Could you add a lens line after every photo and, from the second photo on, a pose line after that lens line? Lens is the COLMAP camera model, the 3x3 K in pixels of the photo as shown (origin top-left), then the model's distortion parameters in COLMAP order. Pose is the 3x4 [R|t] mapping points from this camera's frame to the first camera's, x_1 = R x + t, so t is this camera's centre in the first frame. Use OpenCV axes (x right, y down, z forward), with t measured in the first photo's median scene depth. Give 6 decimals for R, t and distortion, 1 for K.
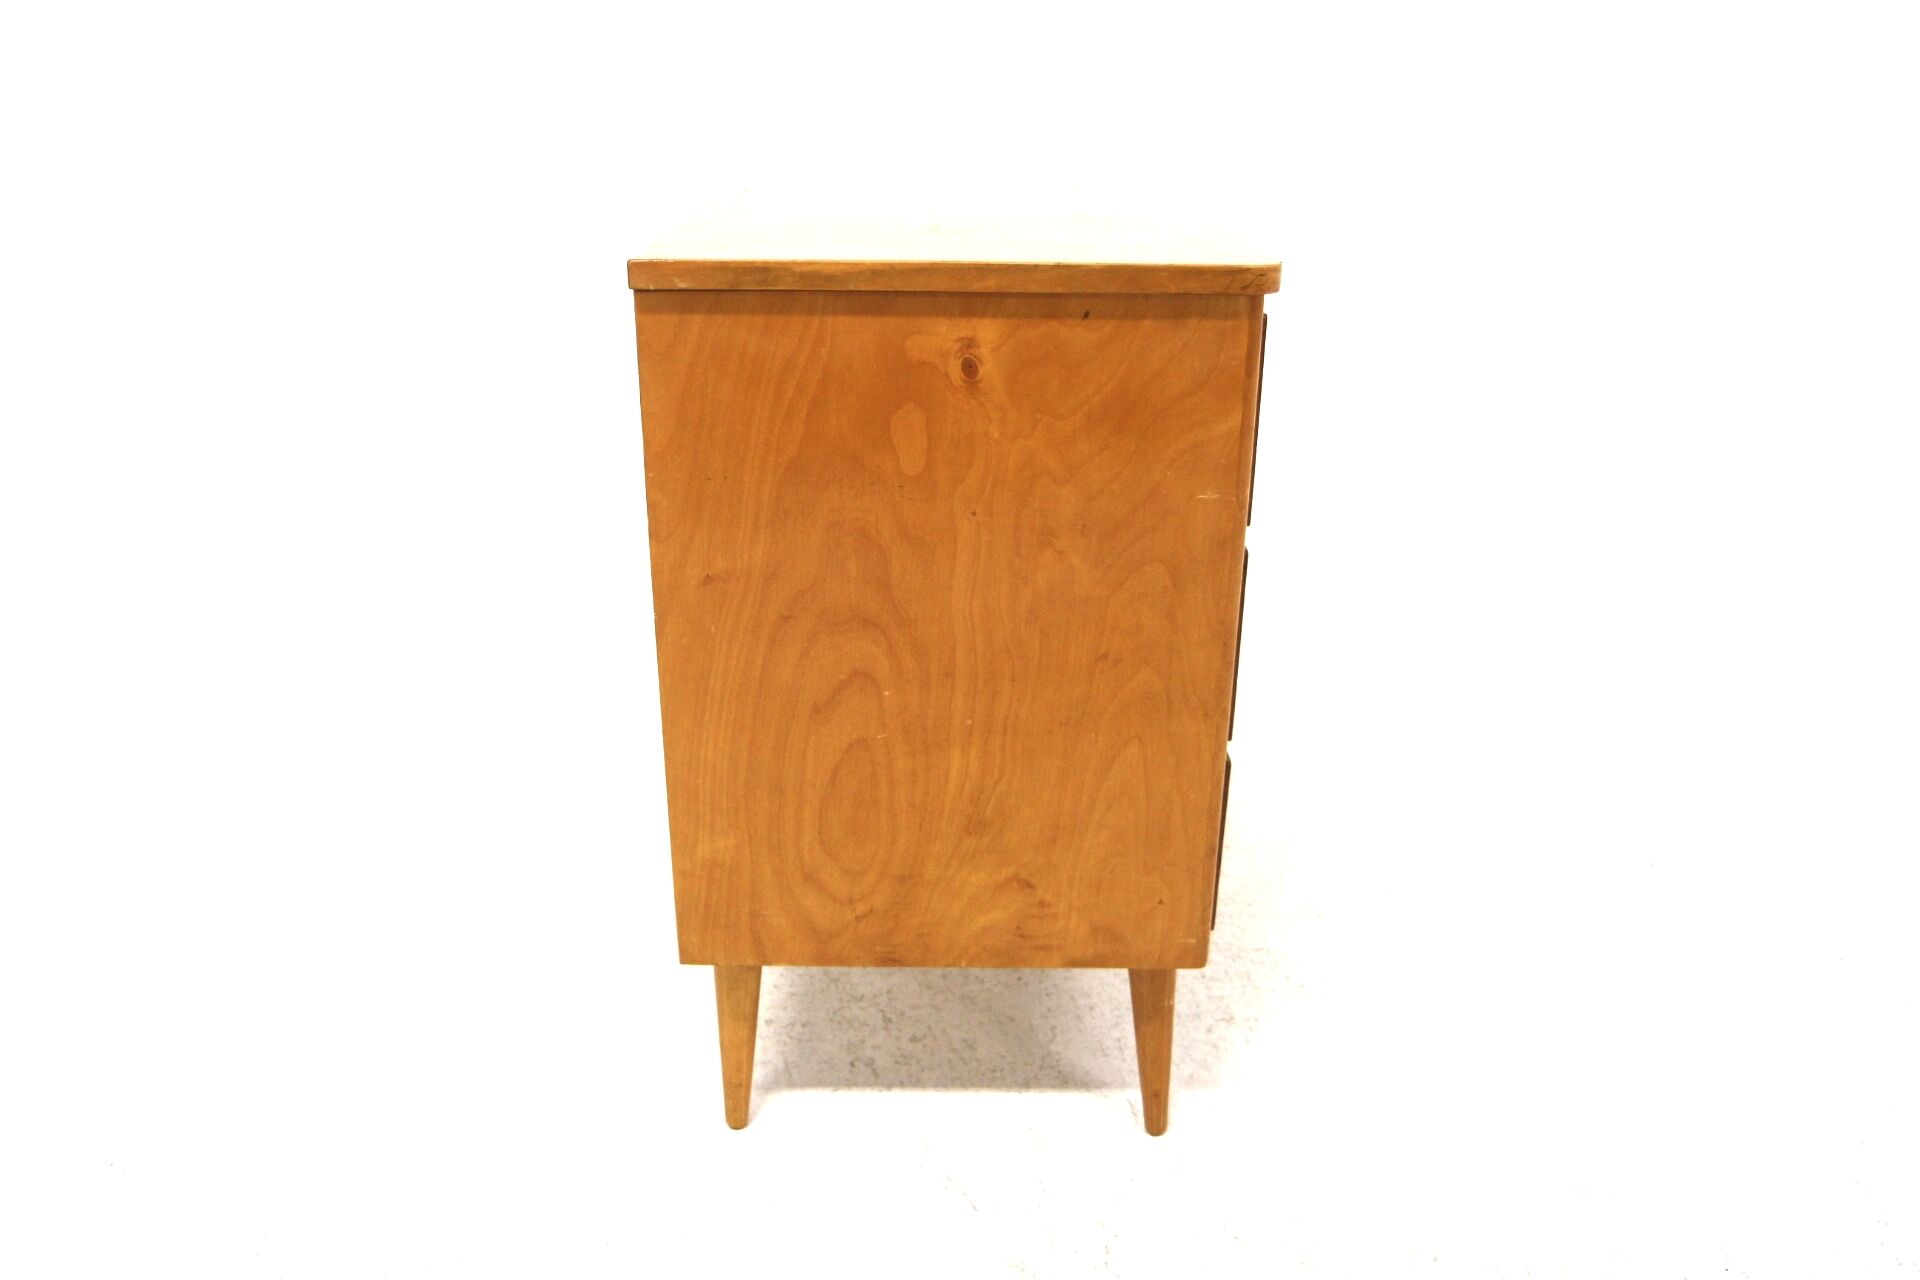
lens RADIAL K [[1477.7, 0, 960.0], [0, 1477.7, 640.0], [0, 0, 1]] dist [-0.077971, 0.003779]
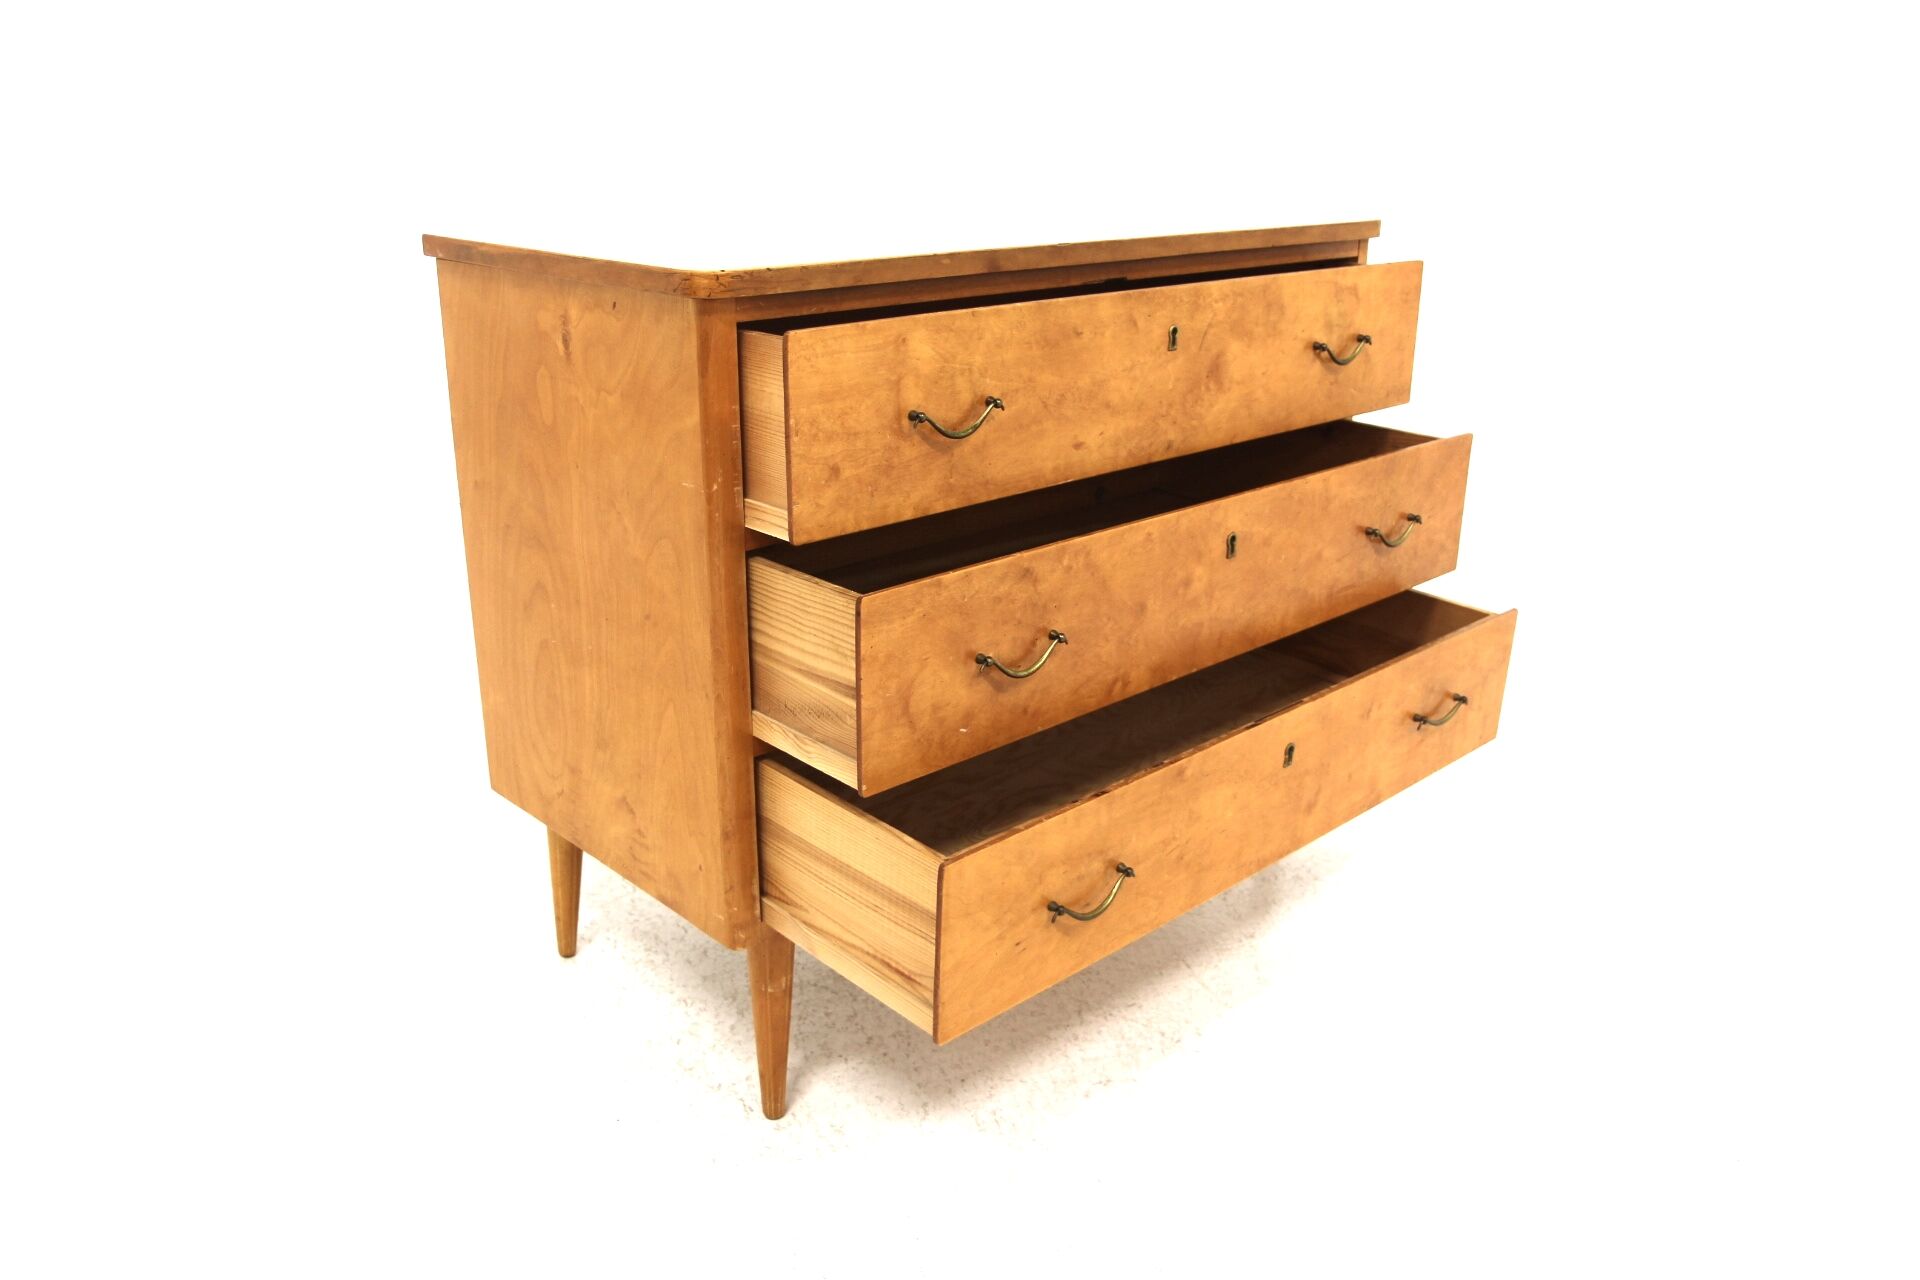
lens RADIAL K [[1477.7, 0, 960.0], [0, 1477.7, 640.0], [0, 0, 1]] dist [-0.077971, 0.003779]
pose [[0.698988, 0.245339, -0.671732, 1.029641], [-0.270544, 0.960219, 0.069183, -0.114351], [0.661983, 0.133375, 0.737556, 0.347507]]
